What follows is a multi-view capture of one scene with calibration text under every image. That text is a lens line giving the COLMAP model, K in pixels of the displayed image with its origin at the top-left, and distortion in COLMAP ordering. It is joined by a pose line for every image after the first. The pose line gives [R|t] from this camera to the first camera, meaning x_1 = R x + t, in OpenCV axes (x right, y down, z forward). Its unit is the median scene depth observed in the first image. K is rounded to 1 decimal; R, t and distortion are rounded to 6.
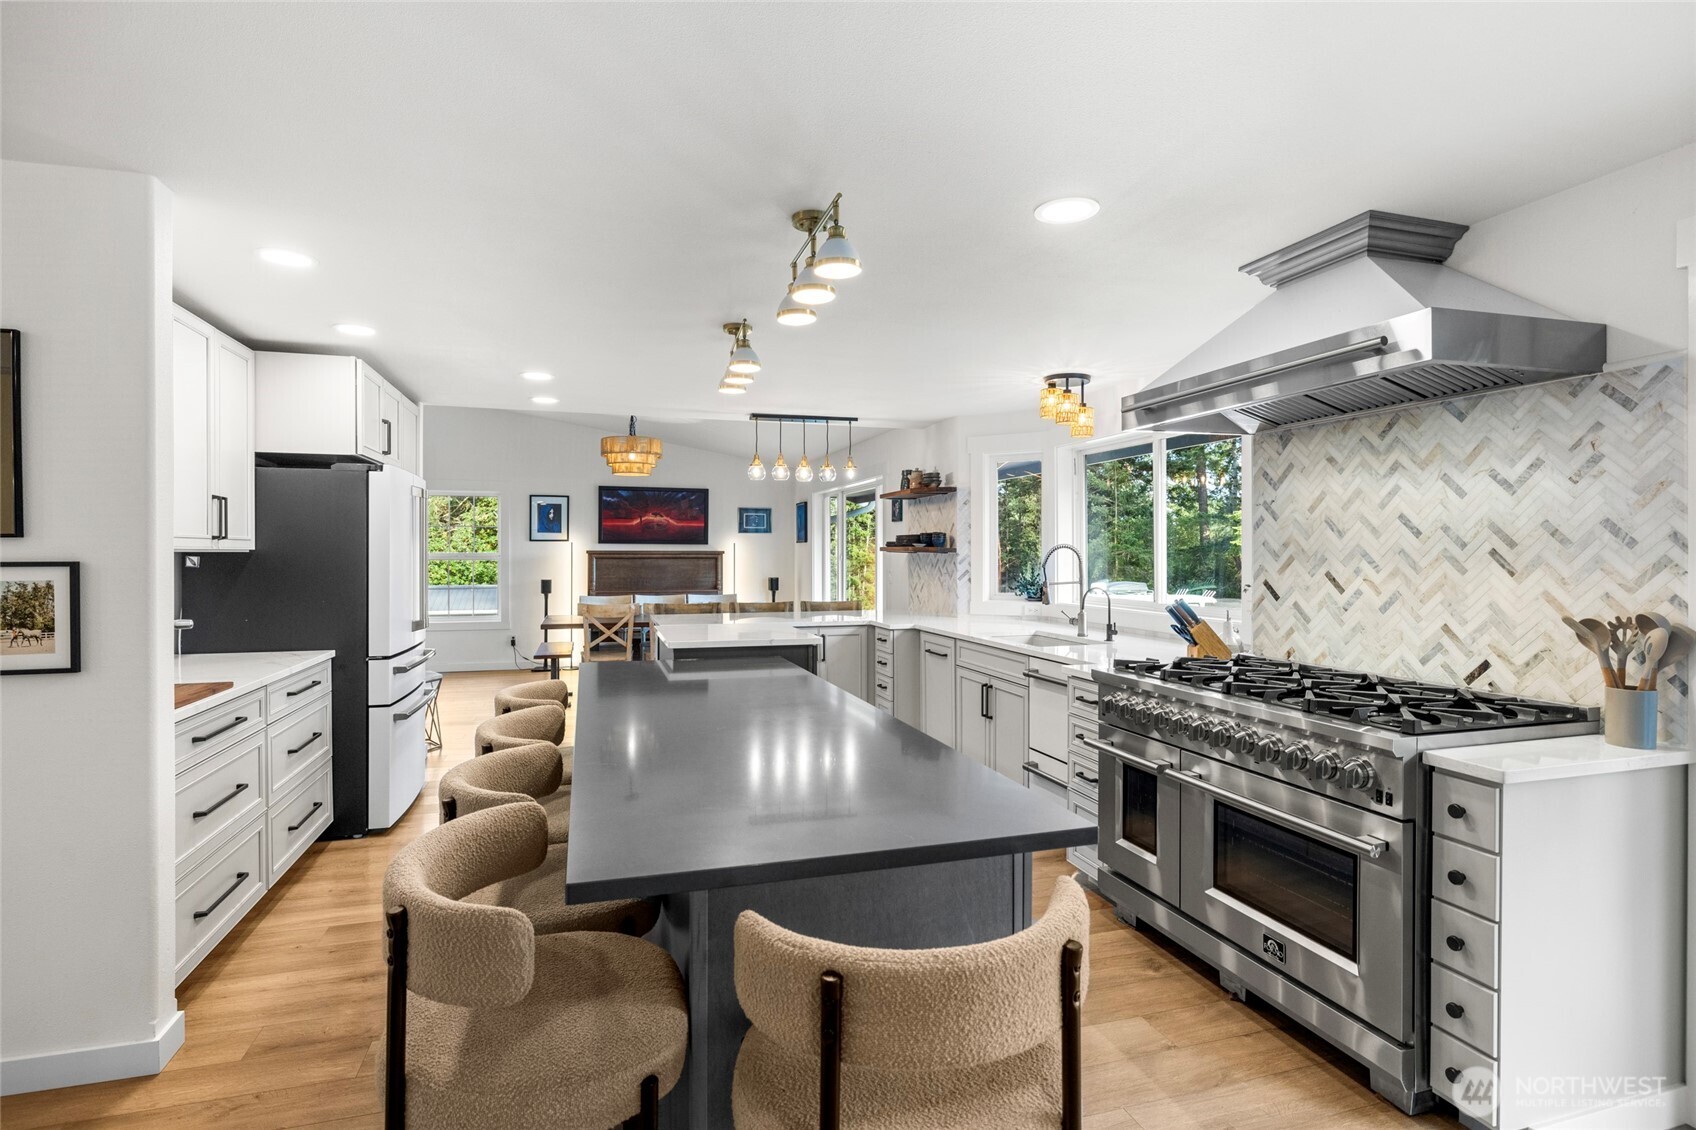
lens RADIAL K [[836.4, 0, 845.0], [0, 836.4, 559.4], [0, 0, 1]] dist [0.001122, -0.000154]
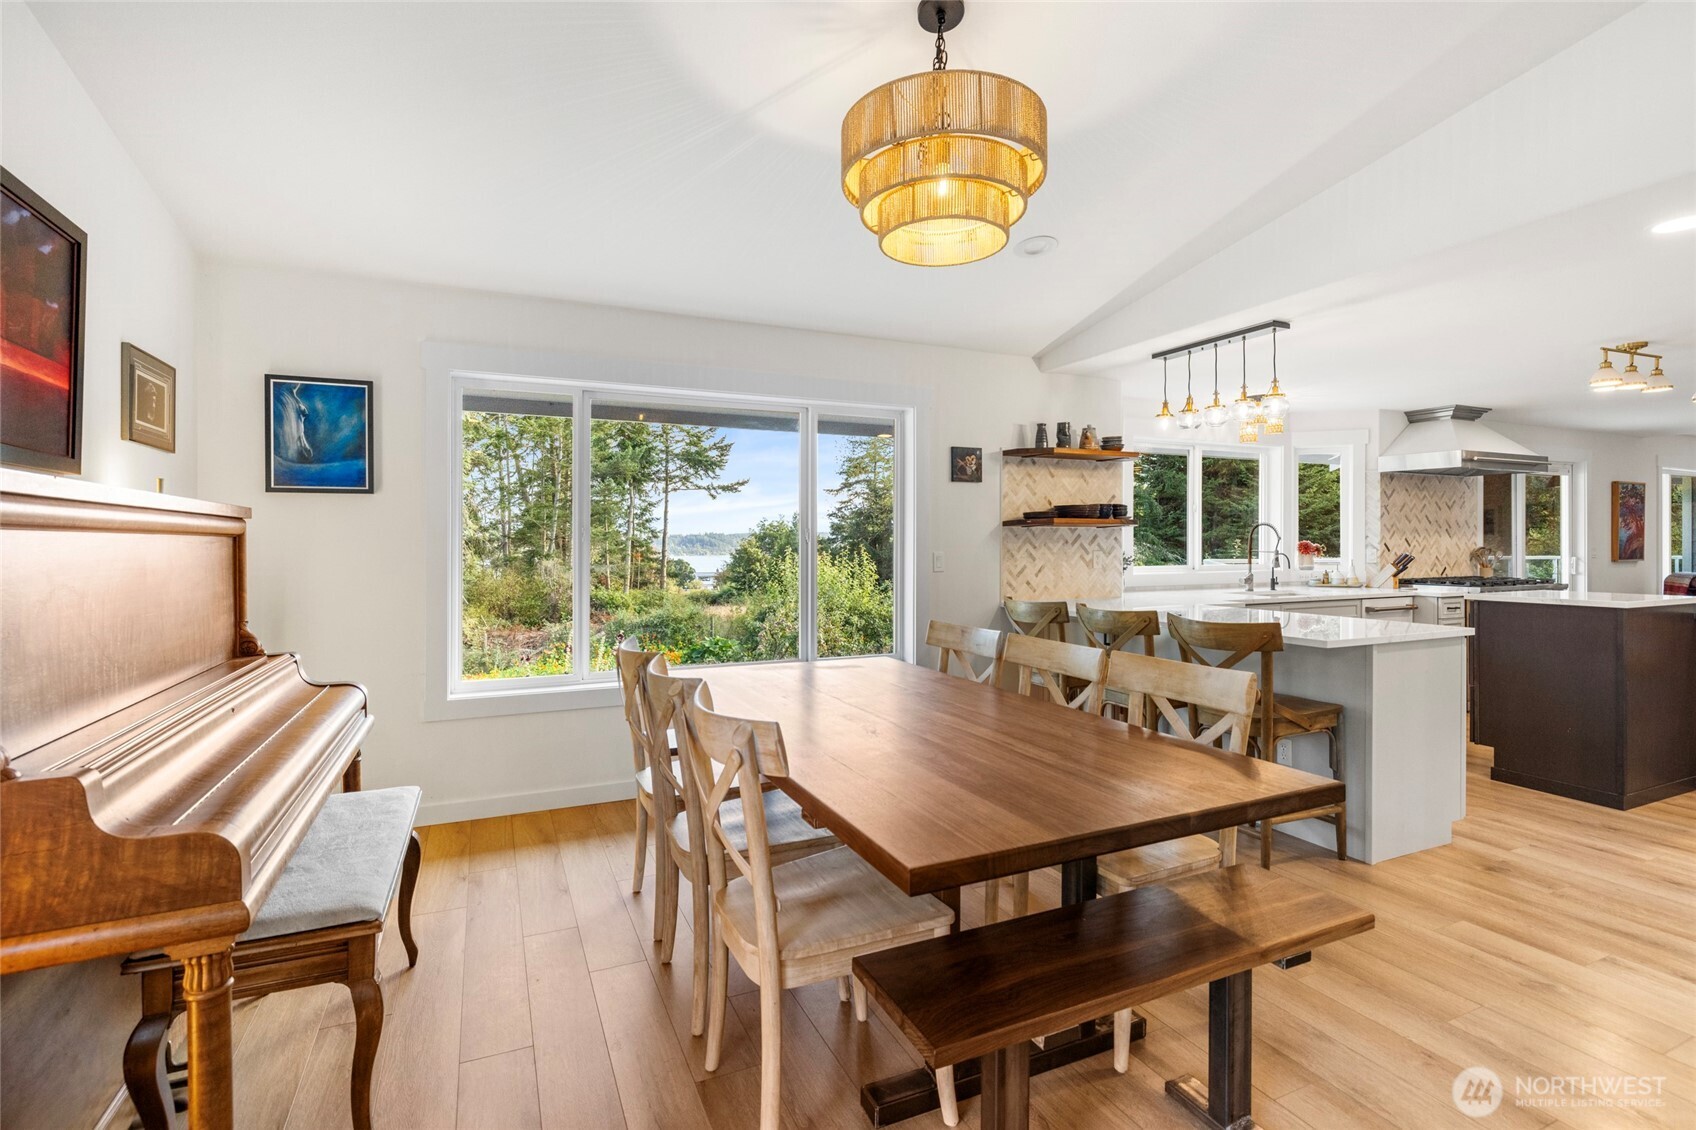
lens RADIAL K [[797.7, 0, 840.8], [0, 797.7, 542.1], [0, 0, 1]] dist [-0.005922, -0.000077]
pose [[-0.126831, -0.000824, 0.991924, -1.423843], [0.010523, 0.999942, 0.002177, 0.004824], [-0.991869, 0.010714, -0.126815, 2.859411]]
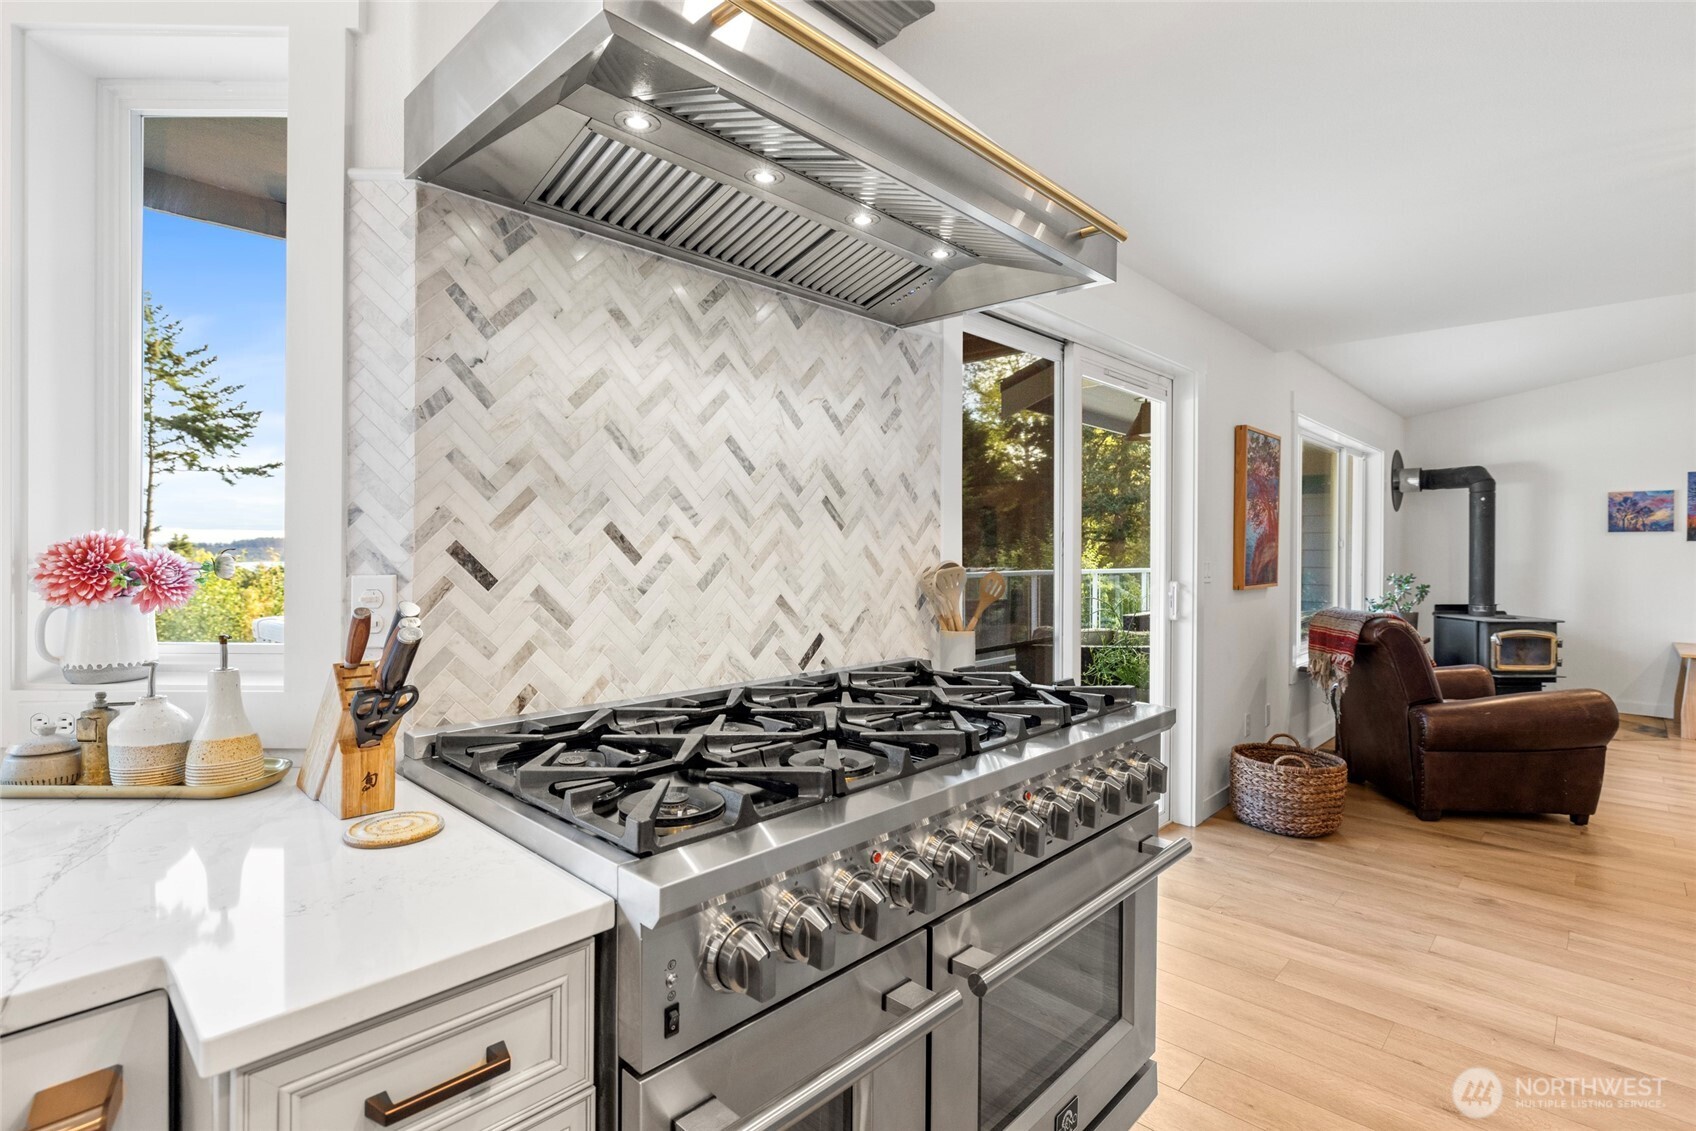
lens RADIAL K [[797.7, 0, 843.4], [0, 797.7, 548.7], [0, 0, 1]] dist [-0.005922, -0.000077]
pose [[-0.476279, -0.004453, 0.879283, 0.063238], [0.001270, 0.999983, 0.005752, 0.028157], [-0.879293, 0.003856, -0.476265, 1.120942]]
